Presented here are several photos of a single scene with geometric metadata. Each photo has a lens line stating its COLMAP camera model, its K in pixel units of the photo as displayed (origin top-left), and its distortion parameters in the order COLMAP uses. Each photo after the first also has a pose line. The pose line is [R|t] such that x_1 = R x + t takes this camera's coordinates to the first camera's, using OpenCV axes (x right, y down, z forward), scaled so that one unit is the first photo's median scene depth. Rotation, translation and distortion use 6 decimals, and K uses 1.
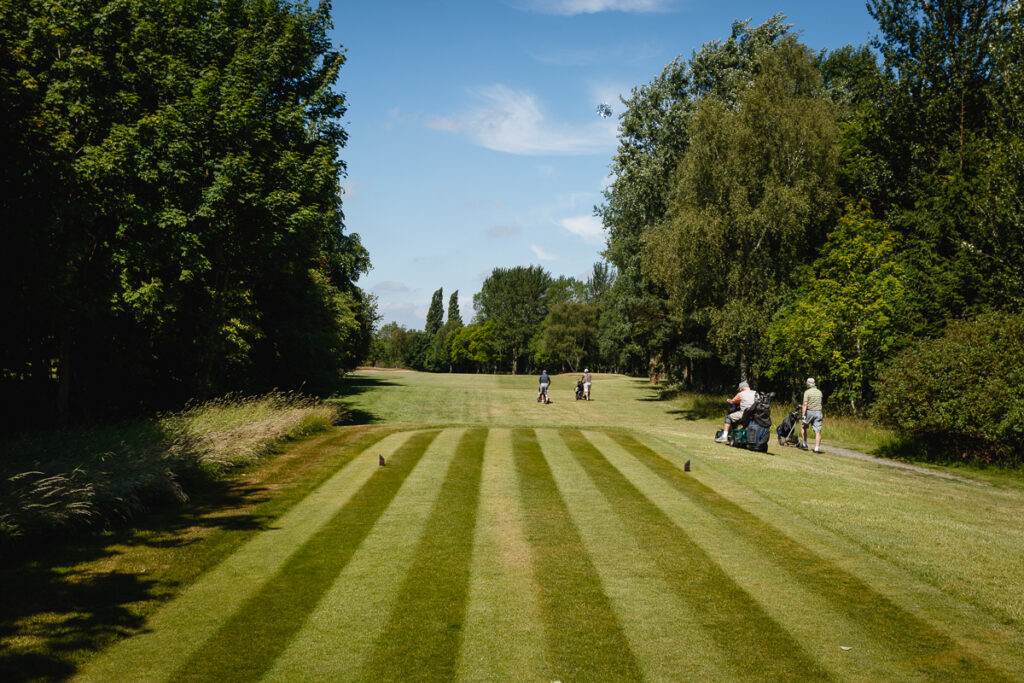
lens RADIAL K [[1196.5, 0, 509.3], [0, 1196.5, 344.6], [0, 0, 1]] dist [0.037937, 0.000000]
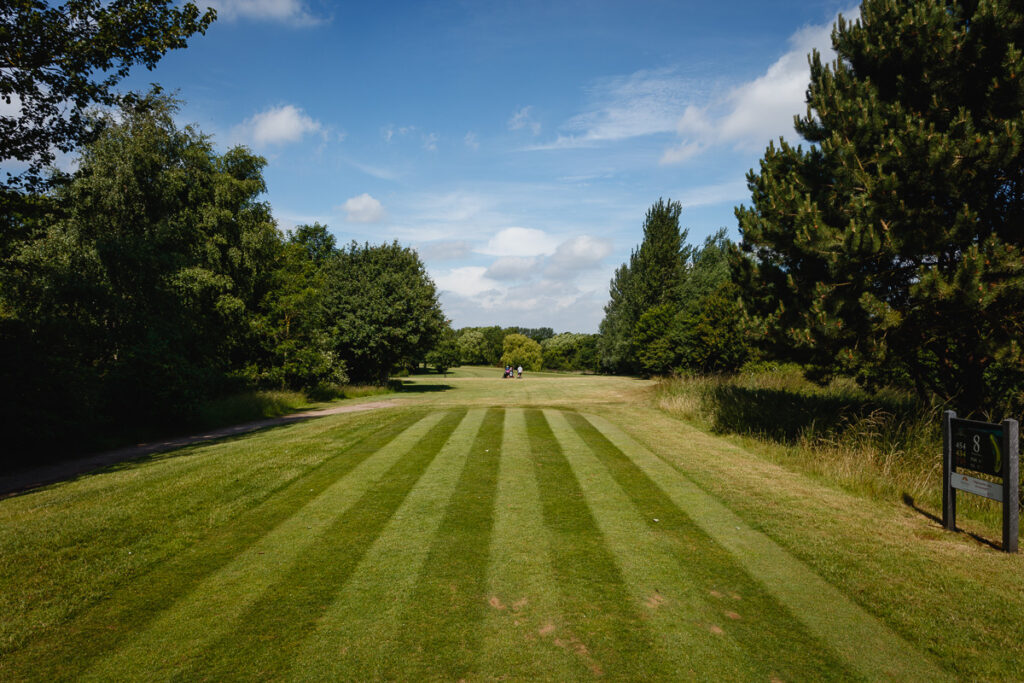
lens RADIAL K [[678.0, 0, 512.0], [0, 678.0, 342.5], [0, 0, 1]] dist [0.000048, 0.000008]
pose [[0.999910, -0.006515, -0.011751, -0.001846], [0.006525, 0.999978, 0.000797, 0.000069], [0.011746, -0.000873, 0.999931, 0.236617]]
